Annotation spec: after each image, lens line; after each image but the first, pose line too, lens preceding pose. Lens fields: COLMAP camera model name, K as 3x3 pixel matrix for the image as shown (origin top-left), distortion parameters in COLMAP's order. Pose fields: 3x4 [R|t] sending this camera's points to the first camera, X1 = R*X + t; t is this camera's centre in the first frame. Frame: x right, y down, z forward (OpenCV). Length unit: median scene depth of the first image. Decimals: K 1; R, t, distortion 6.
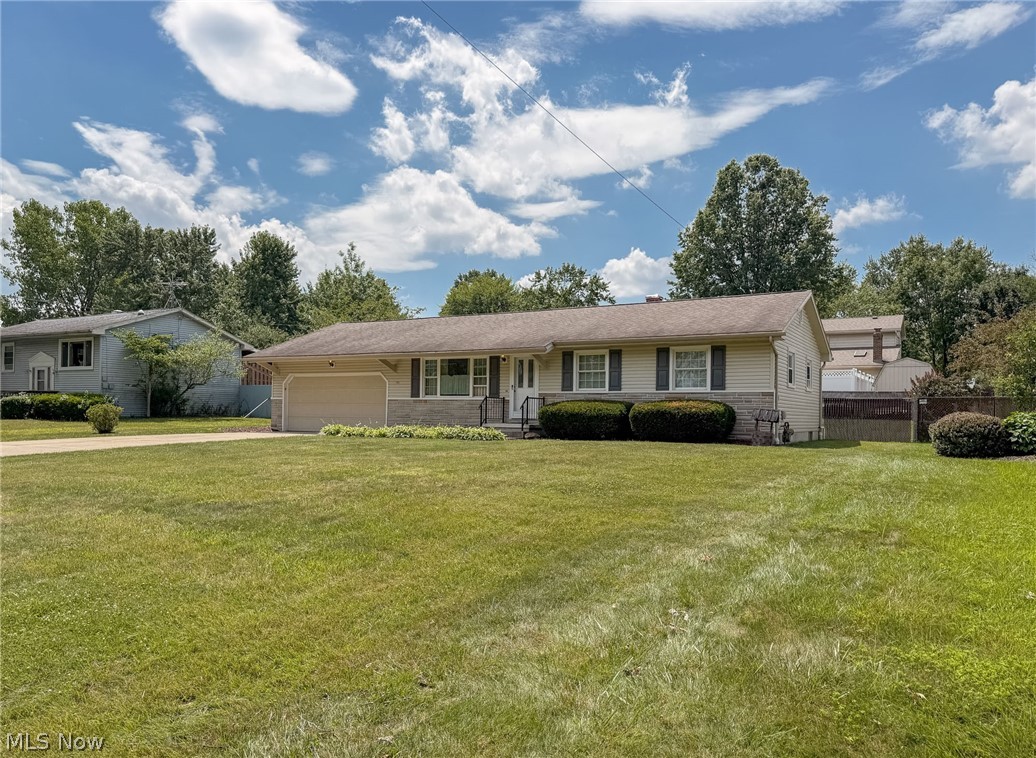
lens RADIAL K [[775.1, 0, 518.0], [0, 775.1, 381.9], [0, 0, 1]] dist [0.027764, -0.013293]
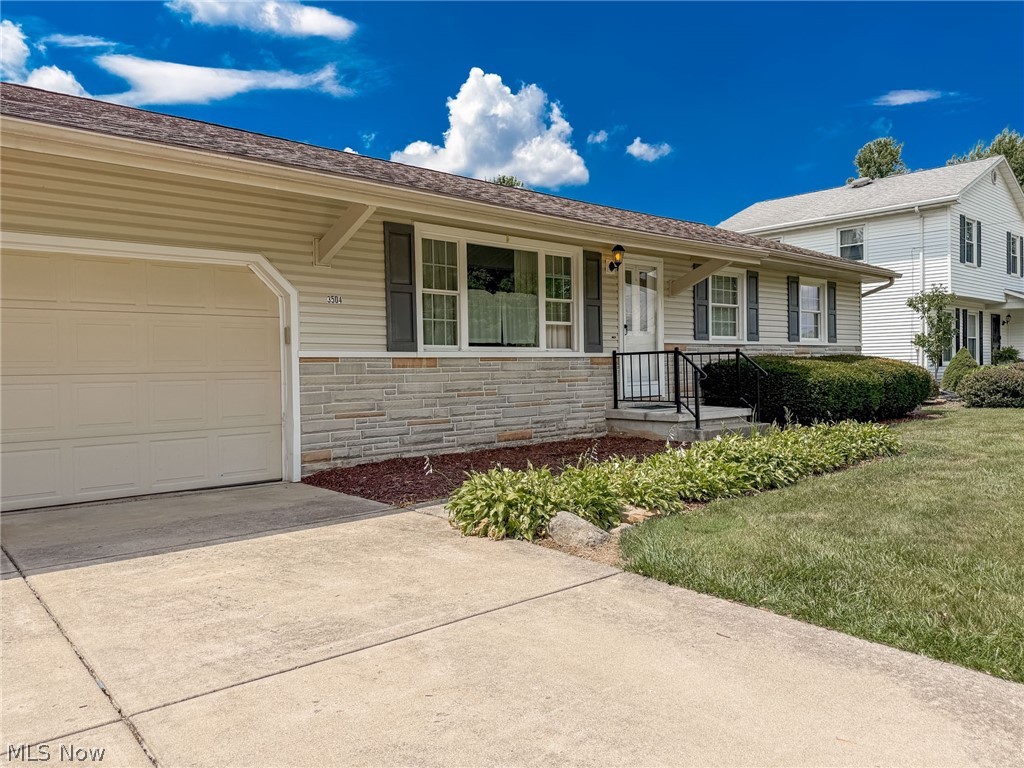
lens RADIAL K [[737.7, 0, 516.4], [0, 737.7, 379.5], [0, 0, 1]] dist [0.068498, -0.048069]
pose [[0.324163, -0.032873, 0.945430, -0.415284], [-0.022523, 0.998845, 0.042452, 0.018244], [-0.945733, -0.035055, 0.323048, 0.869288]]
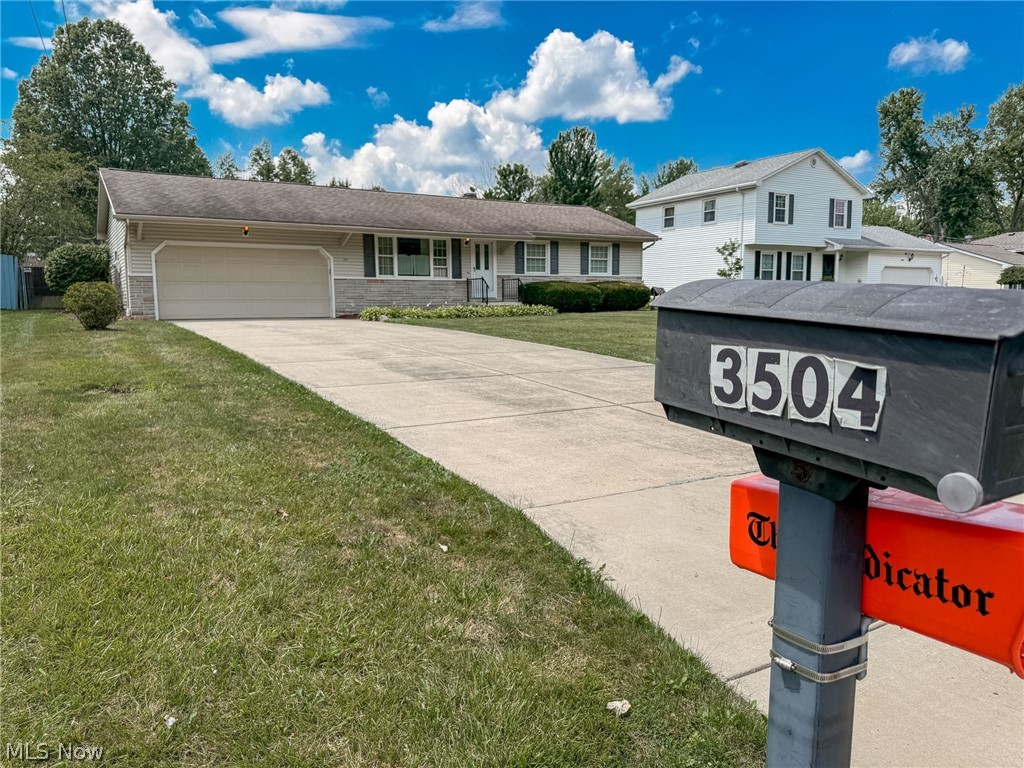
lens RADIAL K [[737.7, 0, 508.5], [0, 737.7, 403.9], [0, 0, 1]] dist [0.068498, -0.048069]
pose [[0.475391, -0.136659, 0.869096, -0.870397], [-0.025743, 0.985278, 0.169009, 0.015780], [-0.879398, -0.102718, 0.464874, 0.425439]]
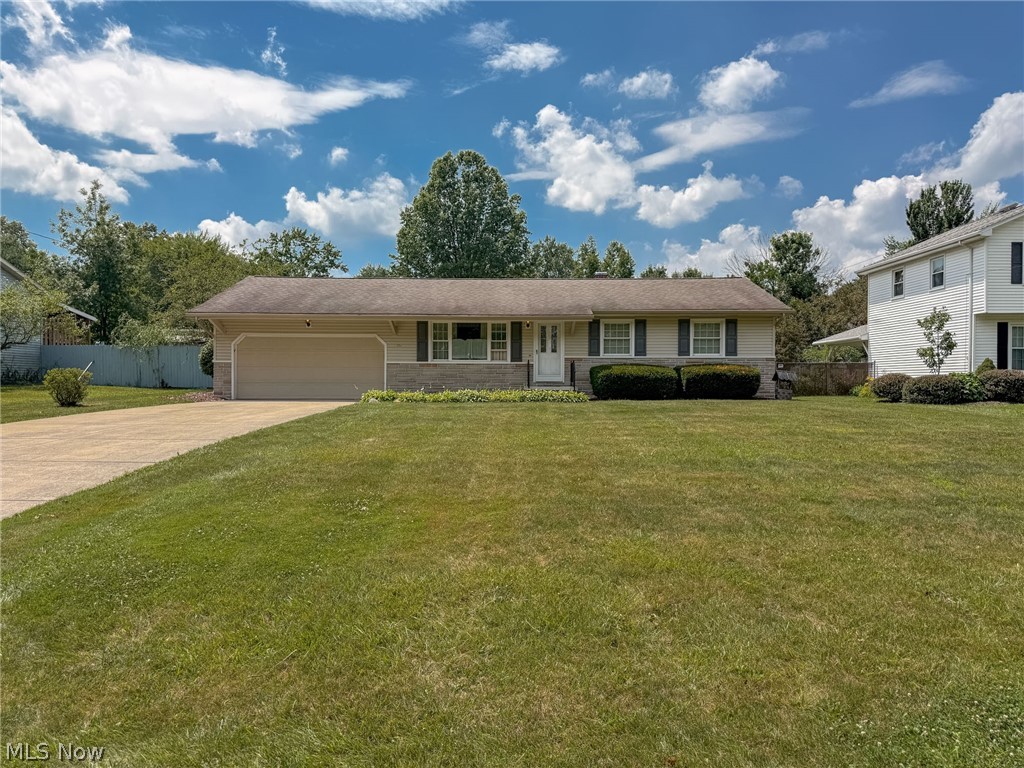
lens RADIAL K [[737.7, 0, 500.1], [0, 737.7, 373.2], [0, 0, 1]] dist [0.068498, -0.048069]
pose [[0.872444, -0.001221, 0.488713, -0.512152], [-0.013190, 0.999574, 0.026044, 0.009826], [-0.488536, -0.029168, 0.872056, 0.138745]]
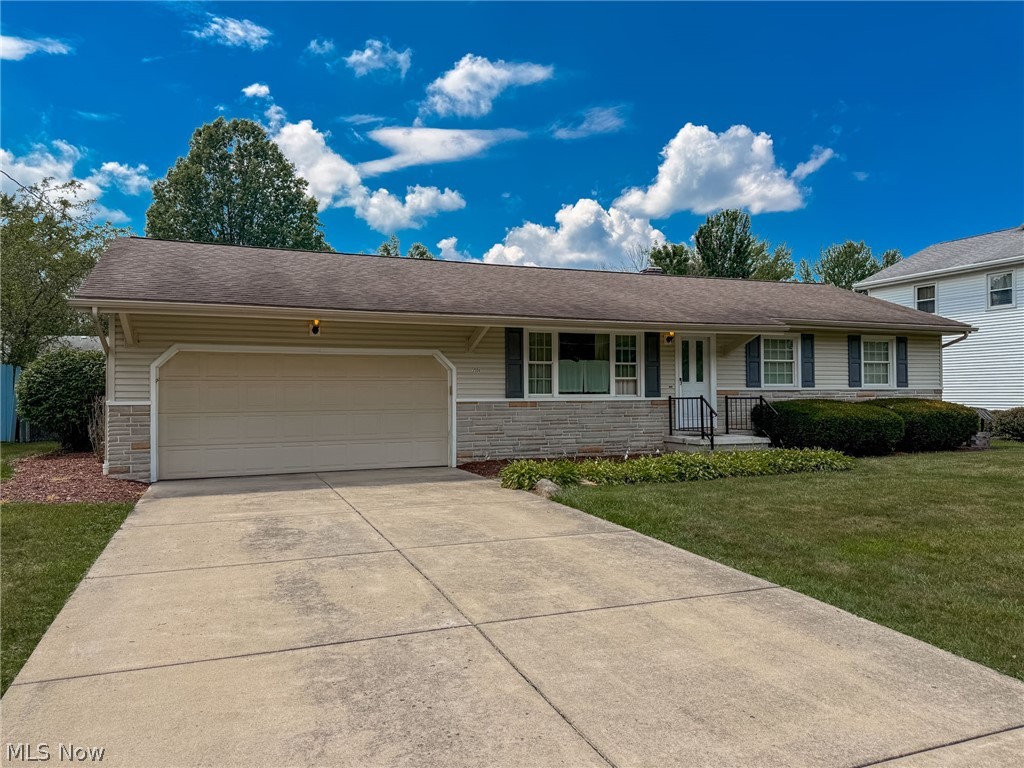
lens RADIAL K [[737.7, 0, 500.5], [0, 737.7, 389.8], [0, 0, 1]] dist [0.068498, -0.048069]
pose [[0.621568, -0.011276, 0.783279, -0.570882], [-0.023366, 0.999185, 0.032926, -0.003104], [-0.783012, -0.038768, 0.620797, 0.684893]]
